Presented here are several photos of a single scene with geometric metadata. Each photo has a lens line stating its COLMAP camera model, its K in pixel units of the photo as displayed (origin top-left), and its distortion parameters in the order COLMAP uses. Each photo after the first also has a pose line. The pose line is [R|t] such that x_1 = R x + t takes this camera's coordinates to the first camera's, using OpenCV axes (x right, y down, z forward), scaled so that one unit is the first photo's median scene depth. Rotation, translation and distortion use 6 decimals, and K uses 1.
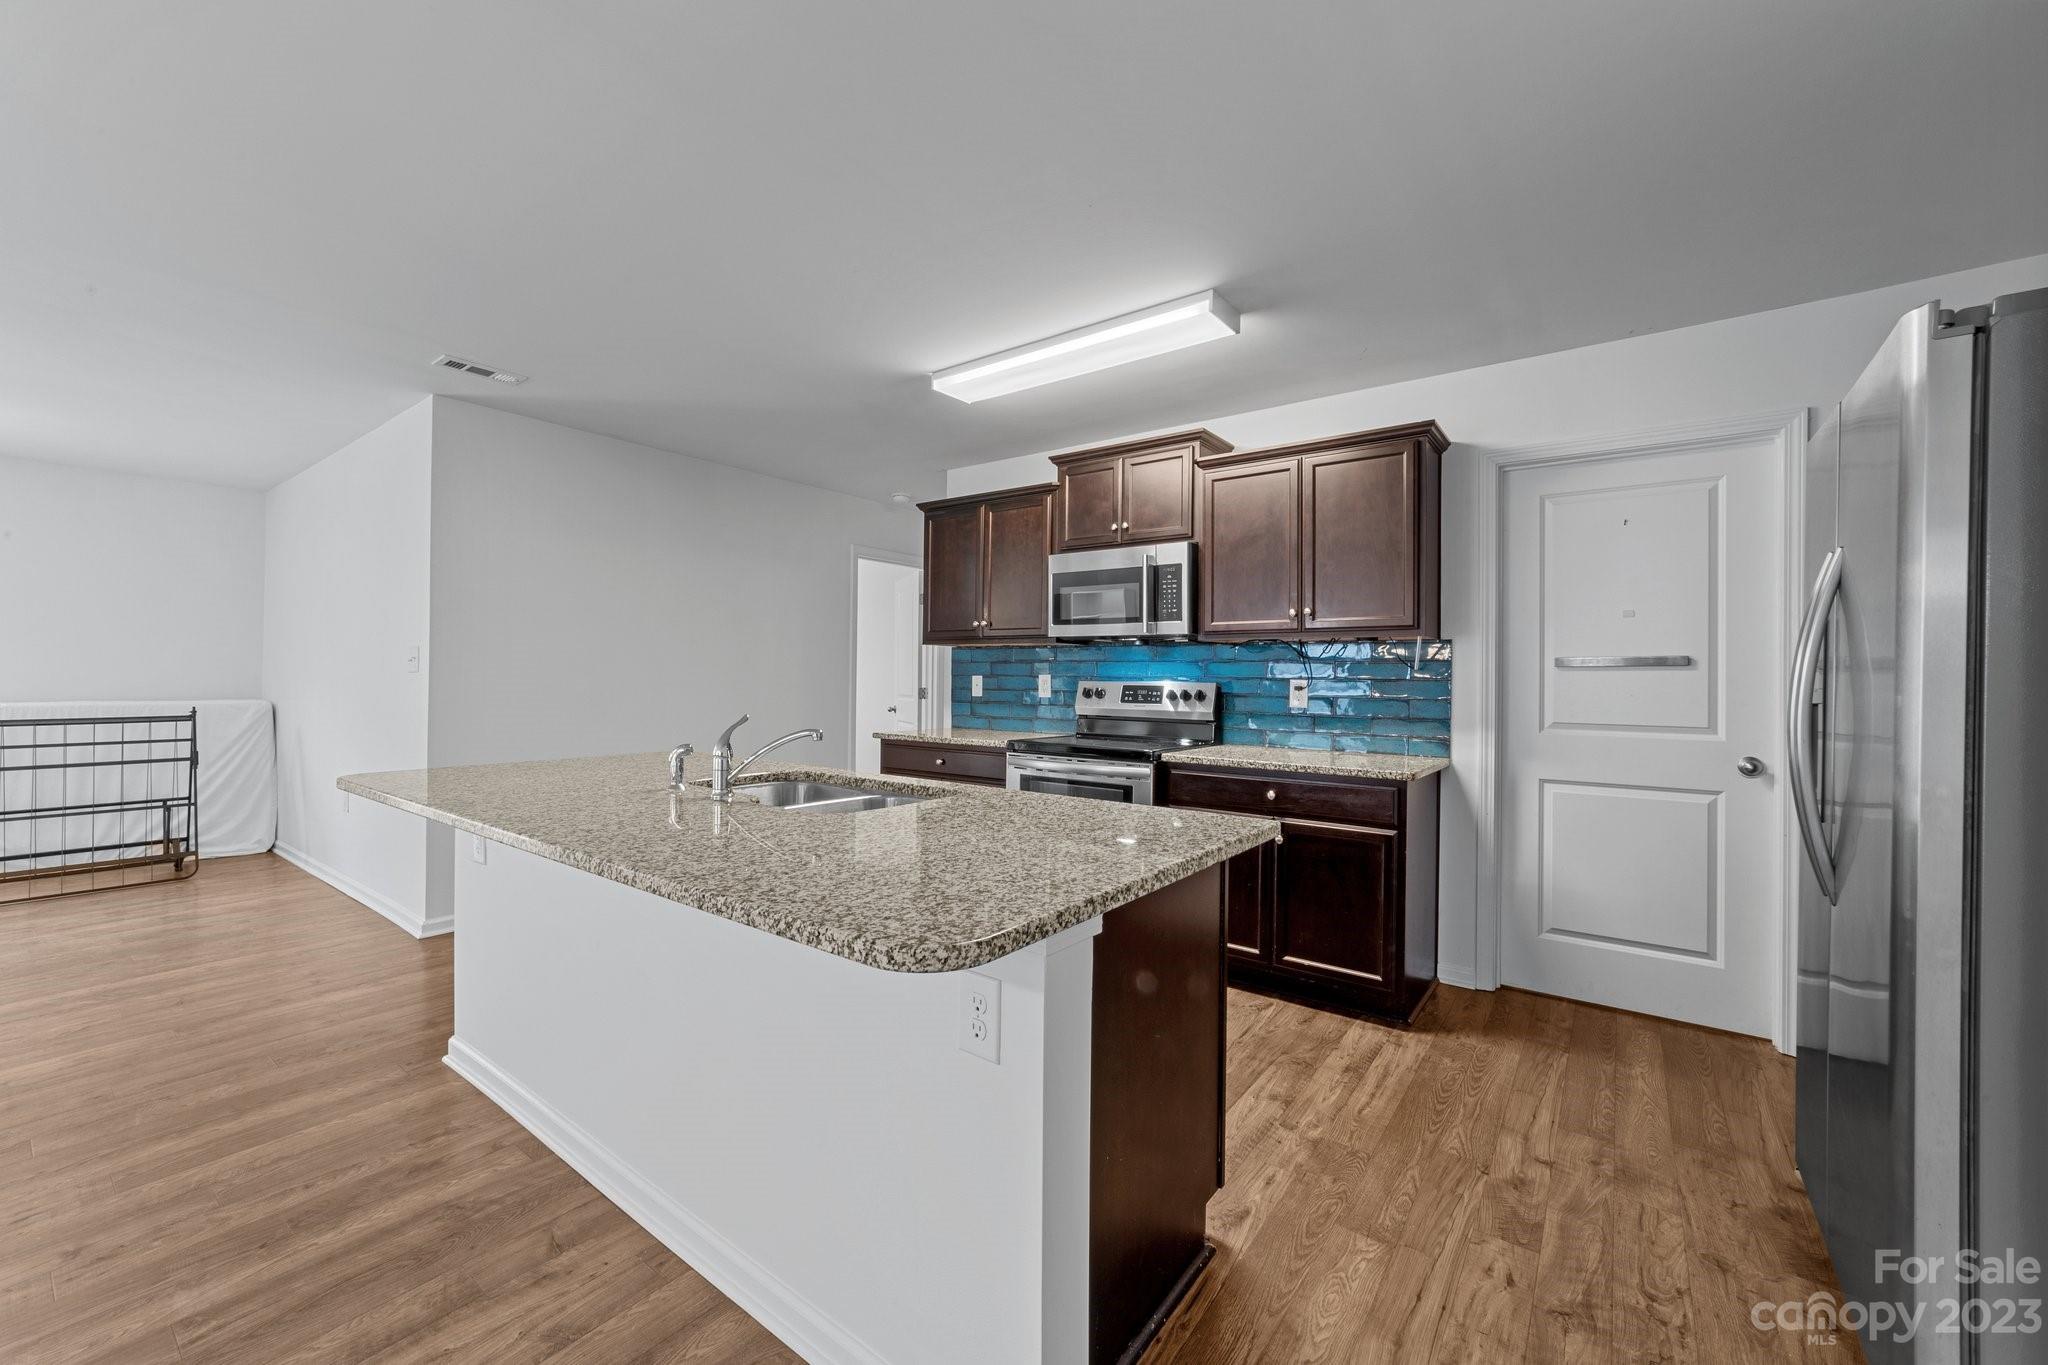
lens RADIAL K [[792.1, 0, 1019.3], [0, 792.1, 689.0], [0, 0, 1]] dist [-0.012695, 0.006002]
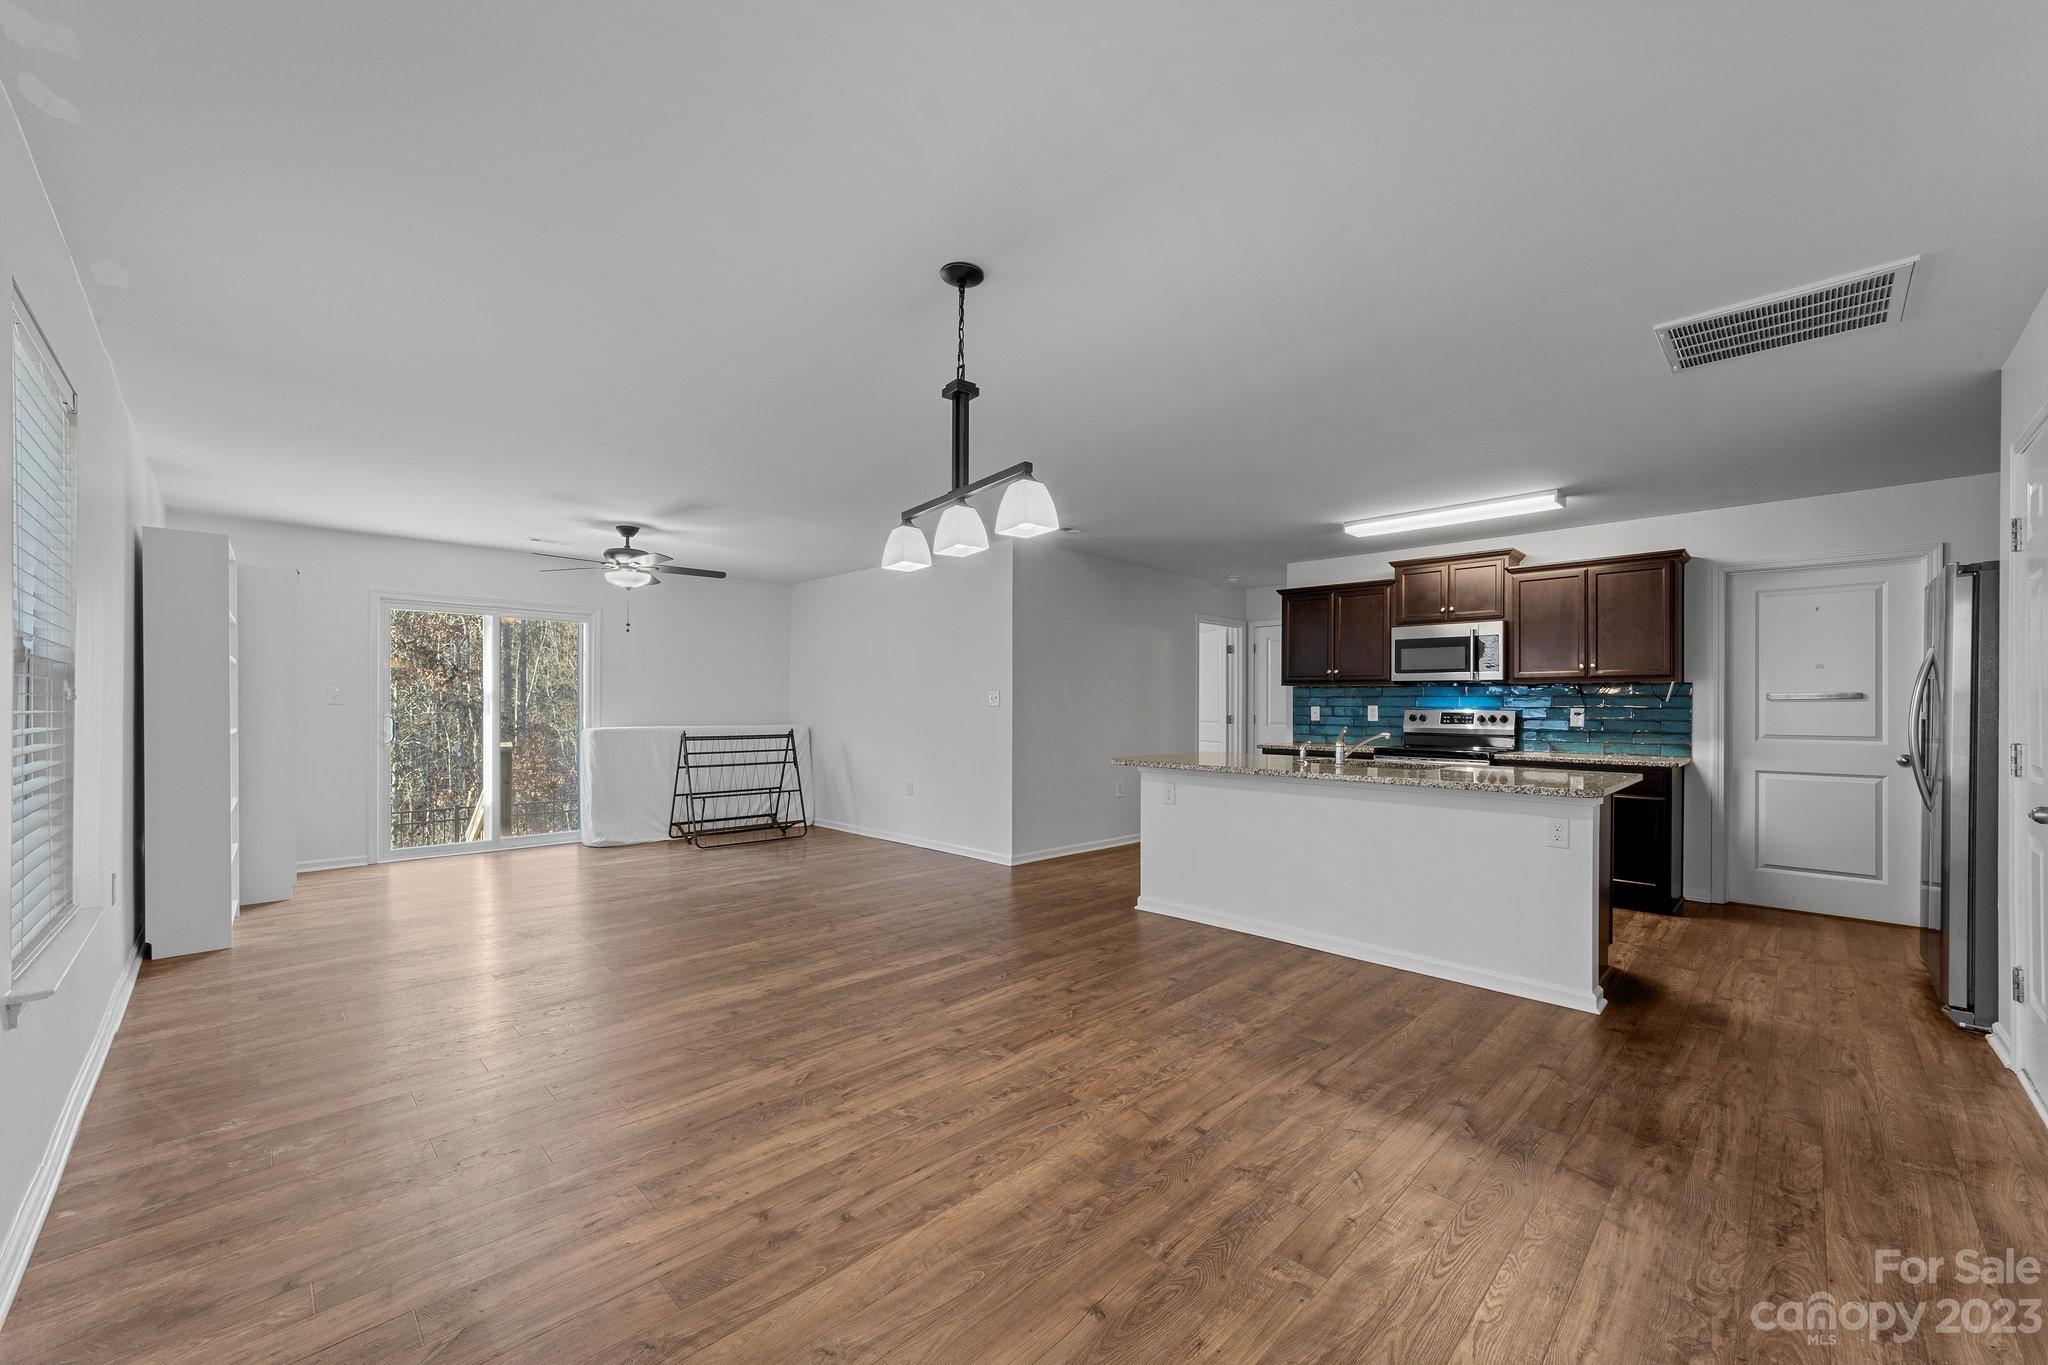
lens RADIAL K [[792.1, 0, 1029.4], [0, 792.1, 710.5], [0, 0, 1]] dist [-0.012695, 0.006002]
pose [[0.991388, -0.004227, -0.130890, -0.492166], [0.002880, 0.999941, -0.010477, 0.005249], [0.130926, 0.010010, 0.991342, -0.642299]]
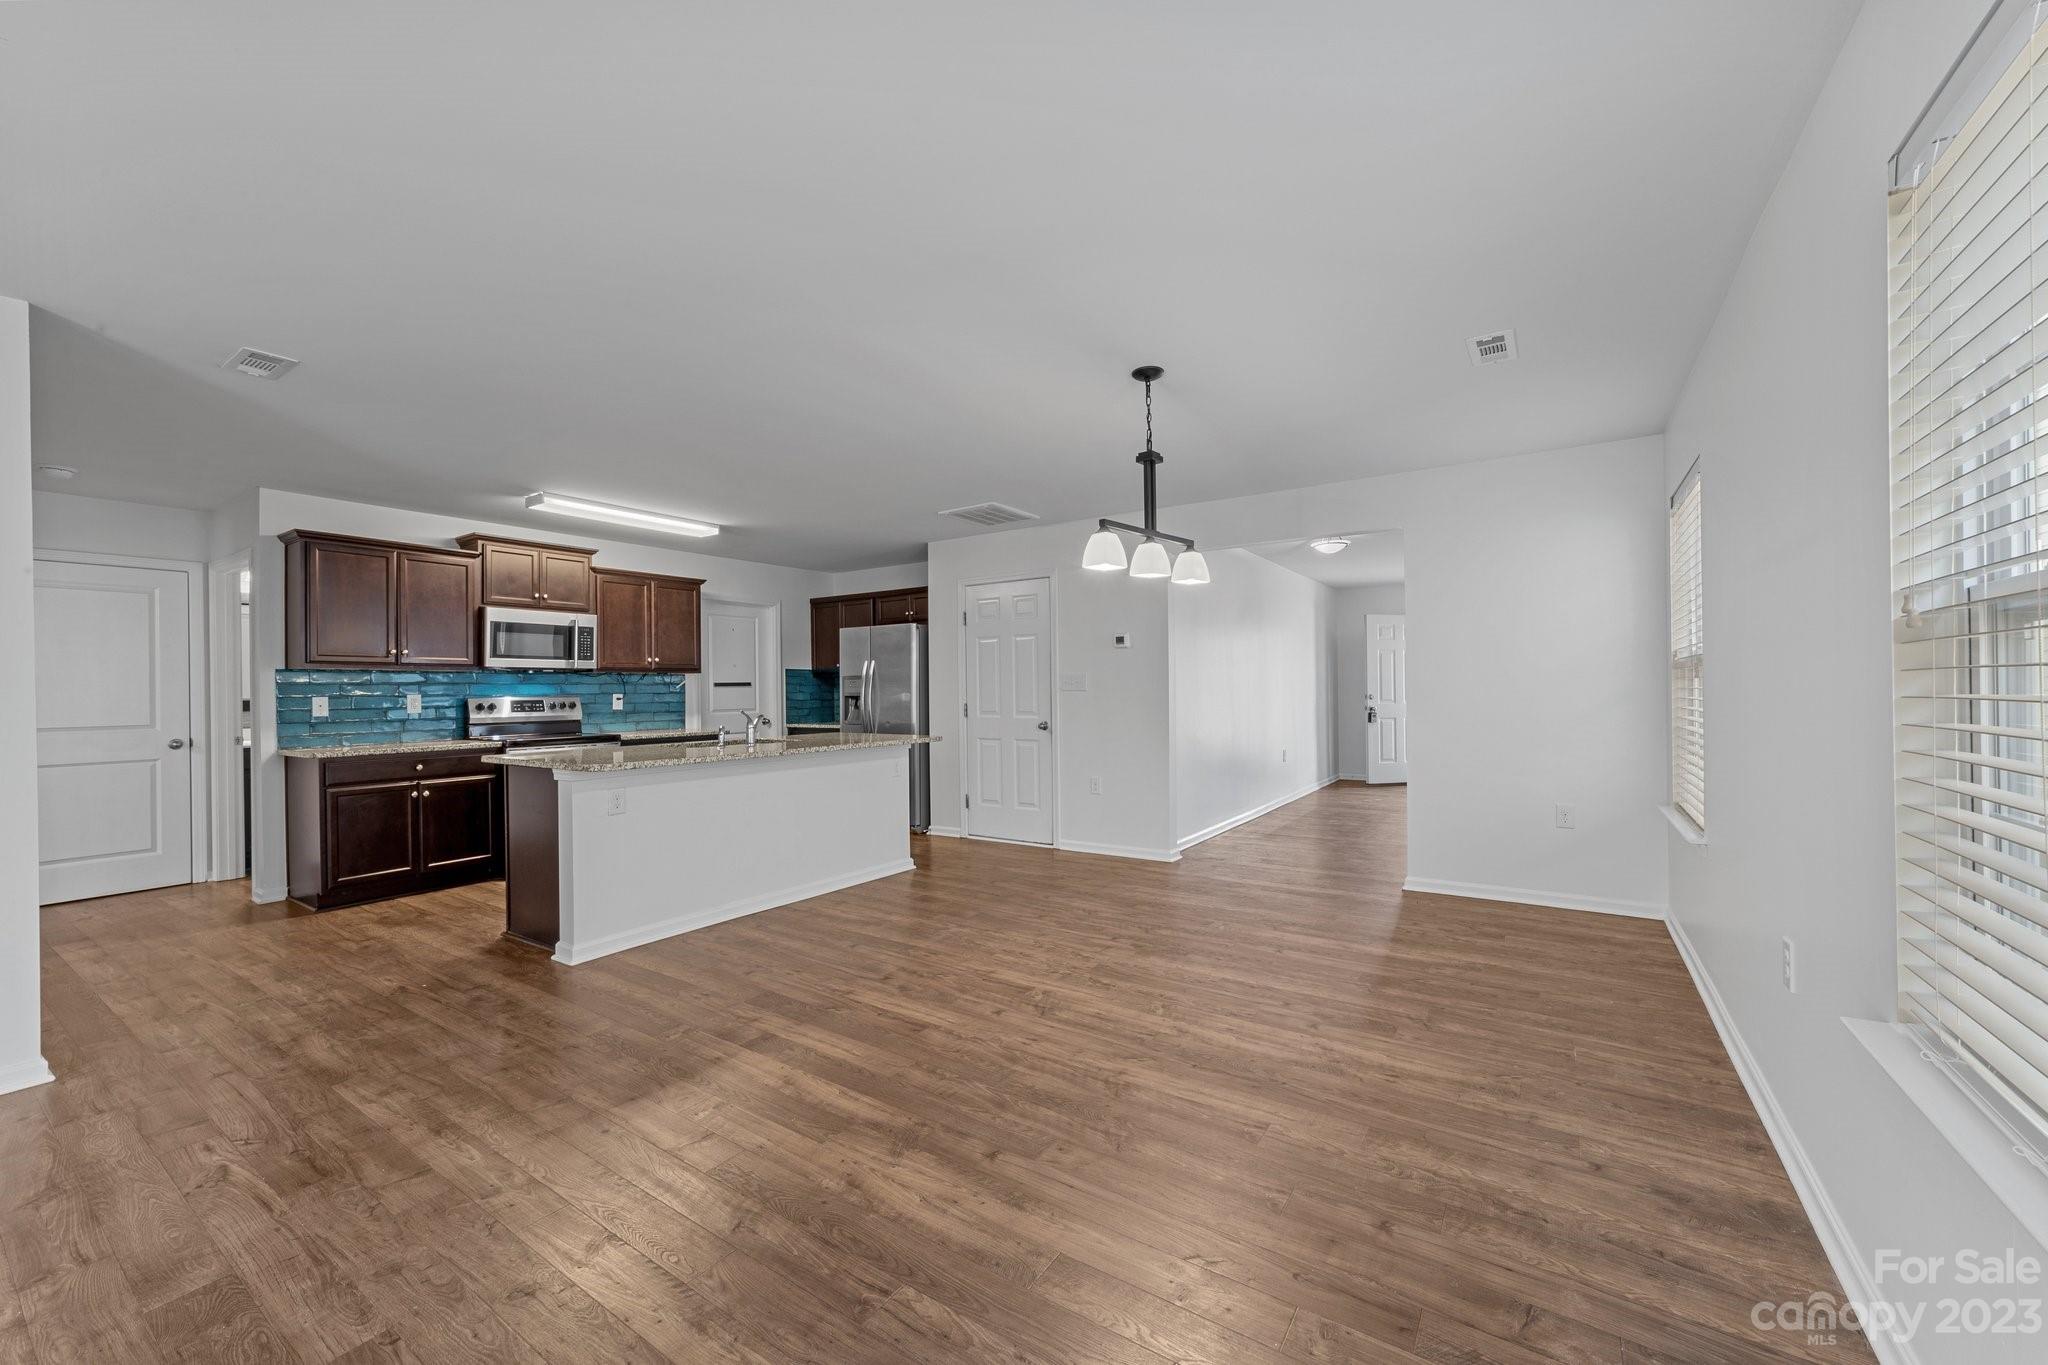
lens RADIAL K [[792.1, 0, 1025.0], [0, 792.1, 683.9], [0, 0, 1]] dist [-0.012695, 0.006002]
pose [[-0.059502, -0.001846, 0.998226, -1.490343], [0.027008, 0.999629, 0.003458, -0.016256], [-0.997863, 0.027166, -0.059430, 0.169377]]
